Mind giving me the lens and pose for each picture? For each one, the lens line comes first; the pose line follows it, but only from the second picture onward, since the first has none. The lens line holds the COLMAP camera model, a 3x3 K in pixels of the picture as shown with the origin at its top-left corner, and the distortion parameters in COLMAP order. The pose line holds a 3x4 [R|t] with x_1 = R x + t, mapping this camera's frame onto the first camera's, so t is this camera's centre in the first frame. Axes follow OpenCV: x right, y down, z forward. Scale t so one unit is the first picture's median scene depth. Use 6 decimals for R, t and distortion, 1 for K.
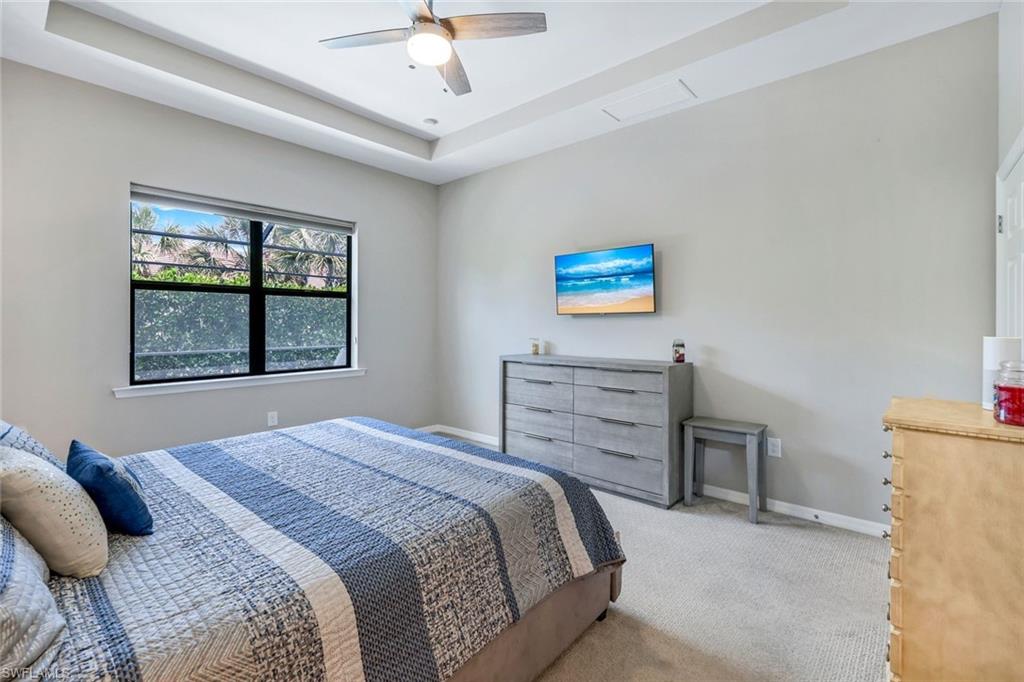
lens RADIAL K [[452.2, 0, 514.0], [0, 452.2, 321.6], [0, 0, 1]] dist [0.000788, 0.000145]
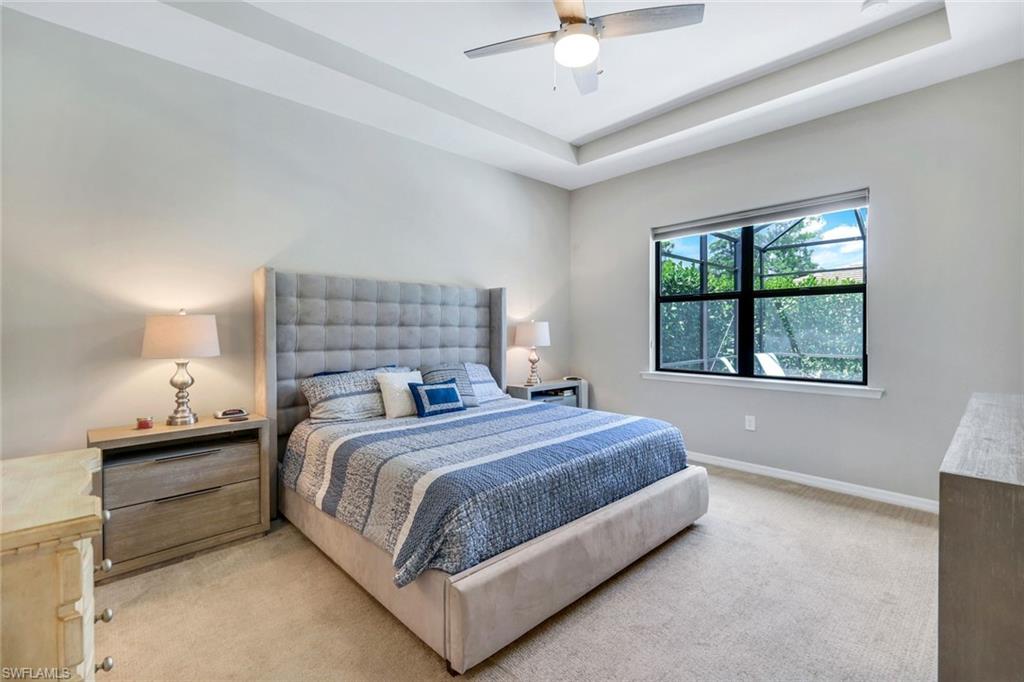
lens RADIAL K [[449.4, 0, 513.6], [0, 449.4, 332.6], [0, 0, 1]] dist [0.001388, 0.000301]
pose [[-0.102939, 0.012093, -0.994614, 0.516480], [0.010043, 0.999888, 0.011118, 0.000630], [0.994637, -0.008844, -0.103049, 0.605986]]
